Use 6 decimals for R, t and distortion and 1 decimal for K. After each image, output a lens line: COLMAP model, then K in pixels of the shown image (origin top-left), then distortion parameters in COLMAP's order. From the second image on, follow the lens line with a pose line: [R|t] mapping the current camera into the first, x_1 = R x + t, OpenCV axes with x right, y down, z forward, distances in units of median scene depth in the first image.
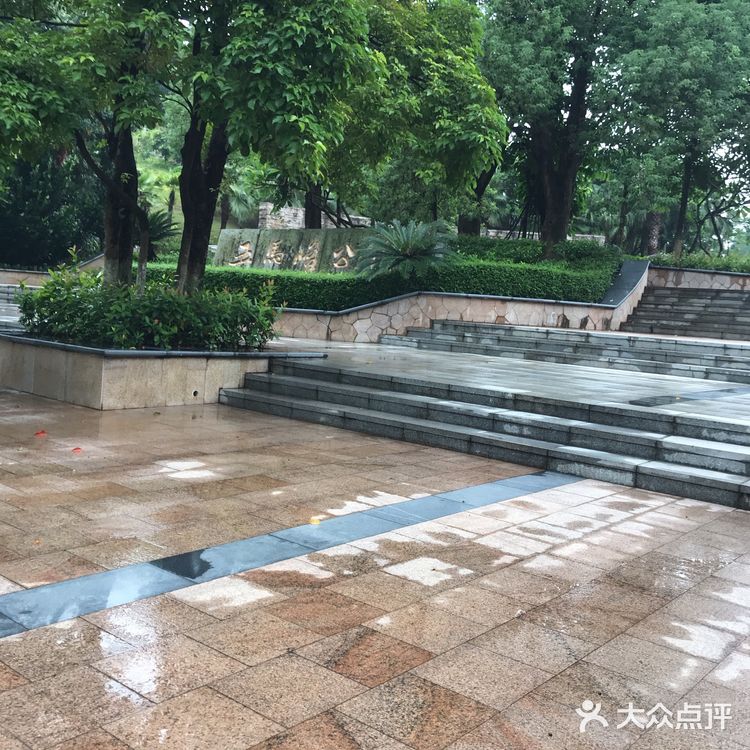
lens RADIAL K [[825.5, 0, 375.0], [0, 825.5, 375.0], [0, 0, 1]] dist [0.105445, -0.184005]
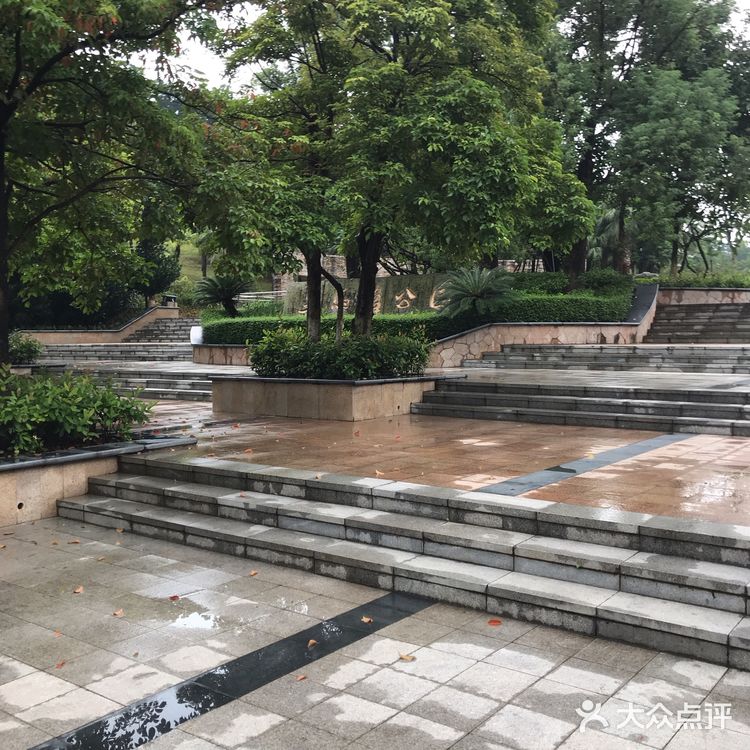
lens RADIAL K [[825.5, 0, 375.0], [0, 825.5, 375.0], [0, 0, 1]] dist [0.105445, -0.184005]
pose [[0.996350, -0.075606, 0.039640, -0.189065], [0.076982, 0.996439, -0.034395, 0.007288], [-0.036898, 0.037321, 0.998622, -0.264490]]
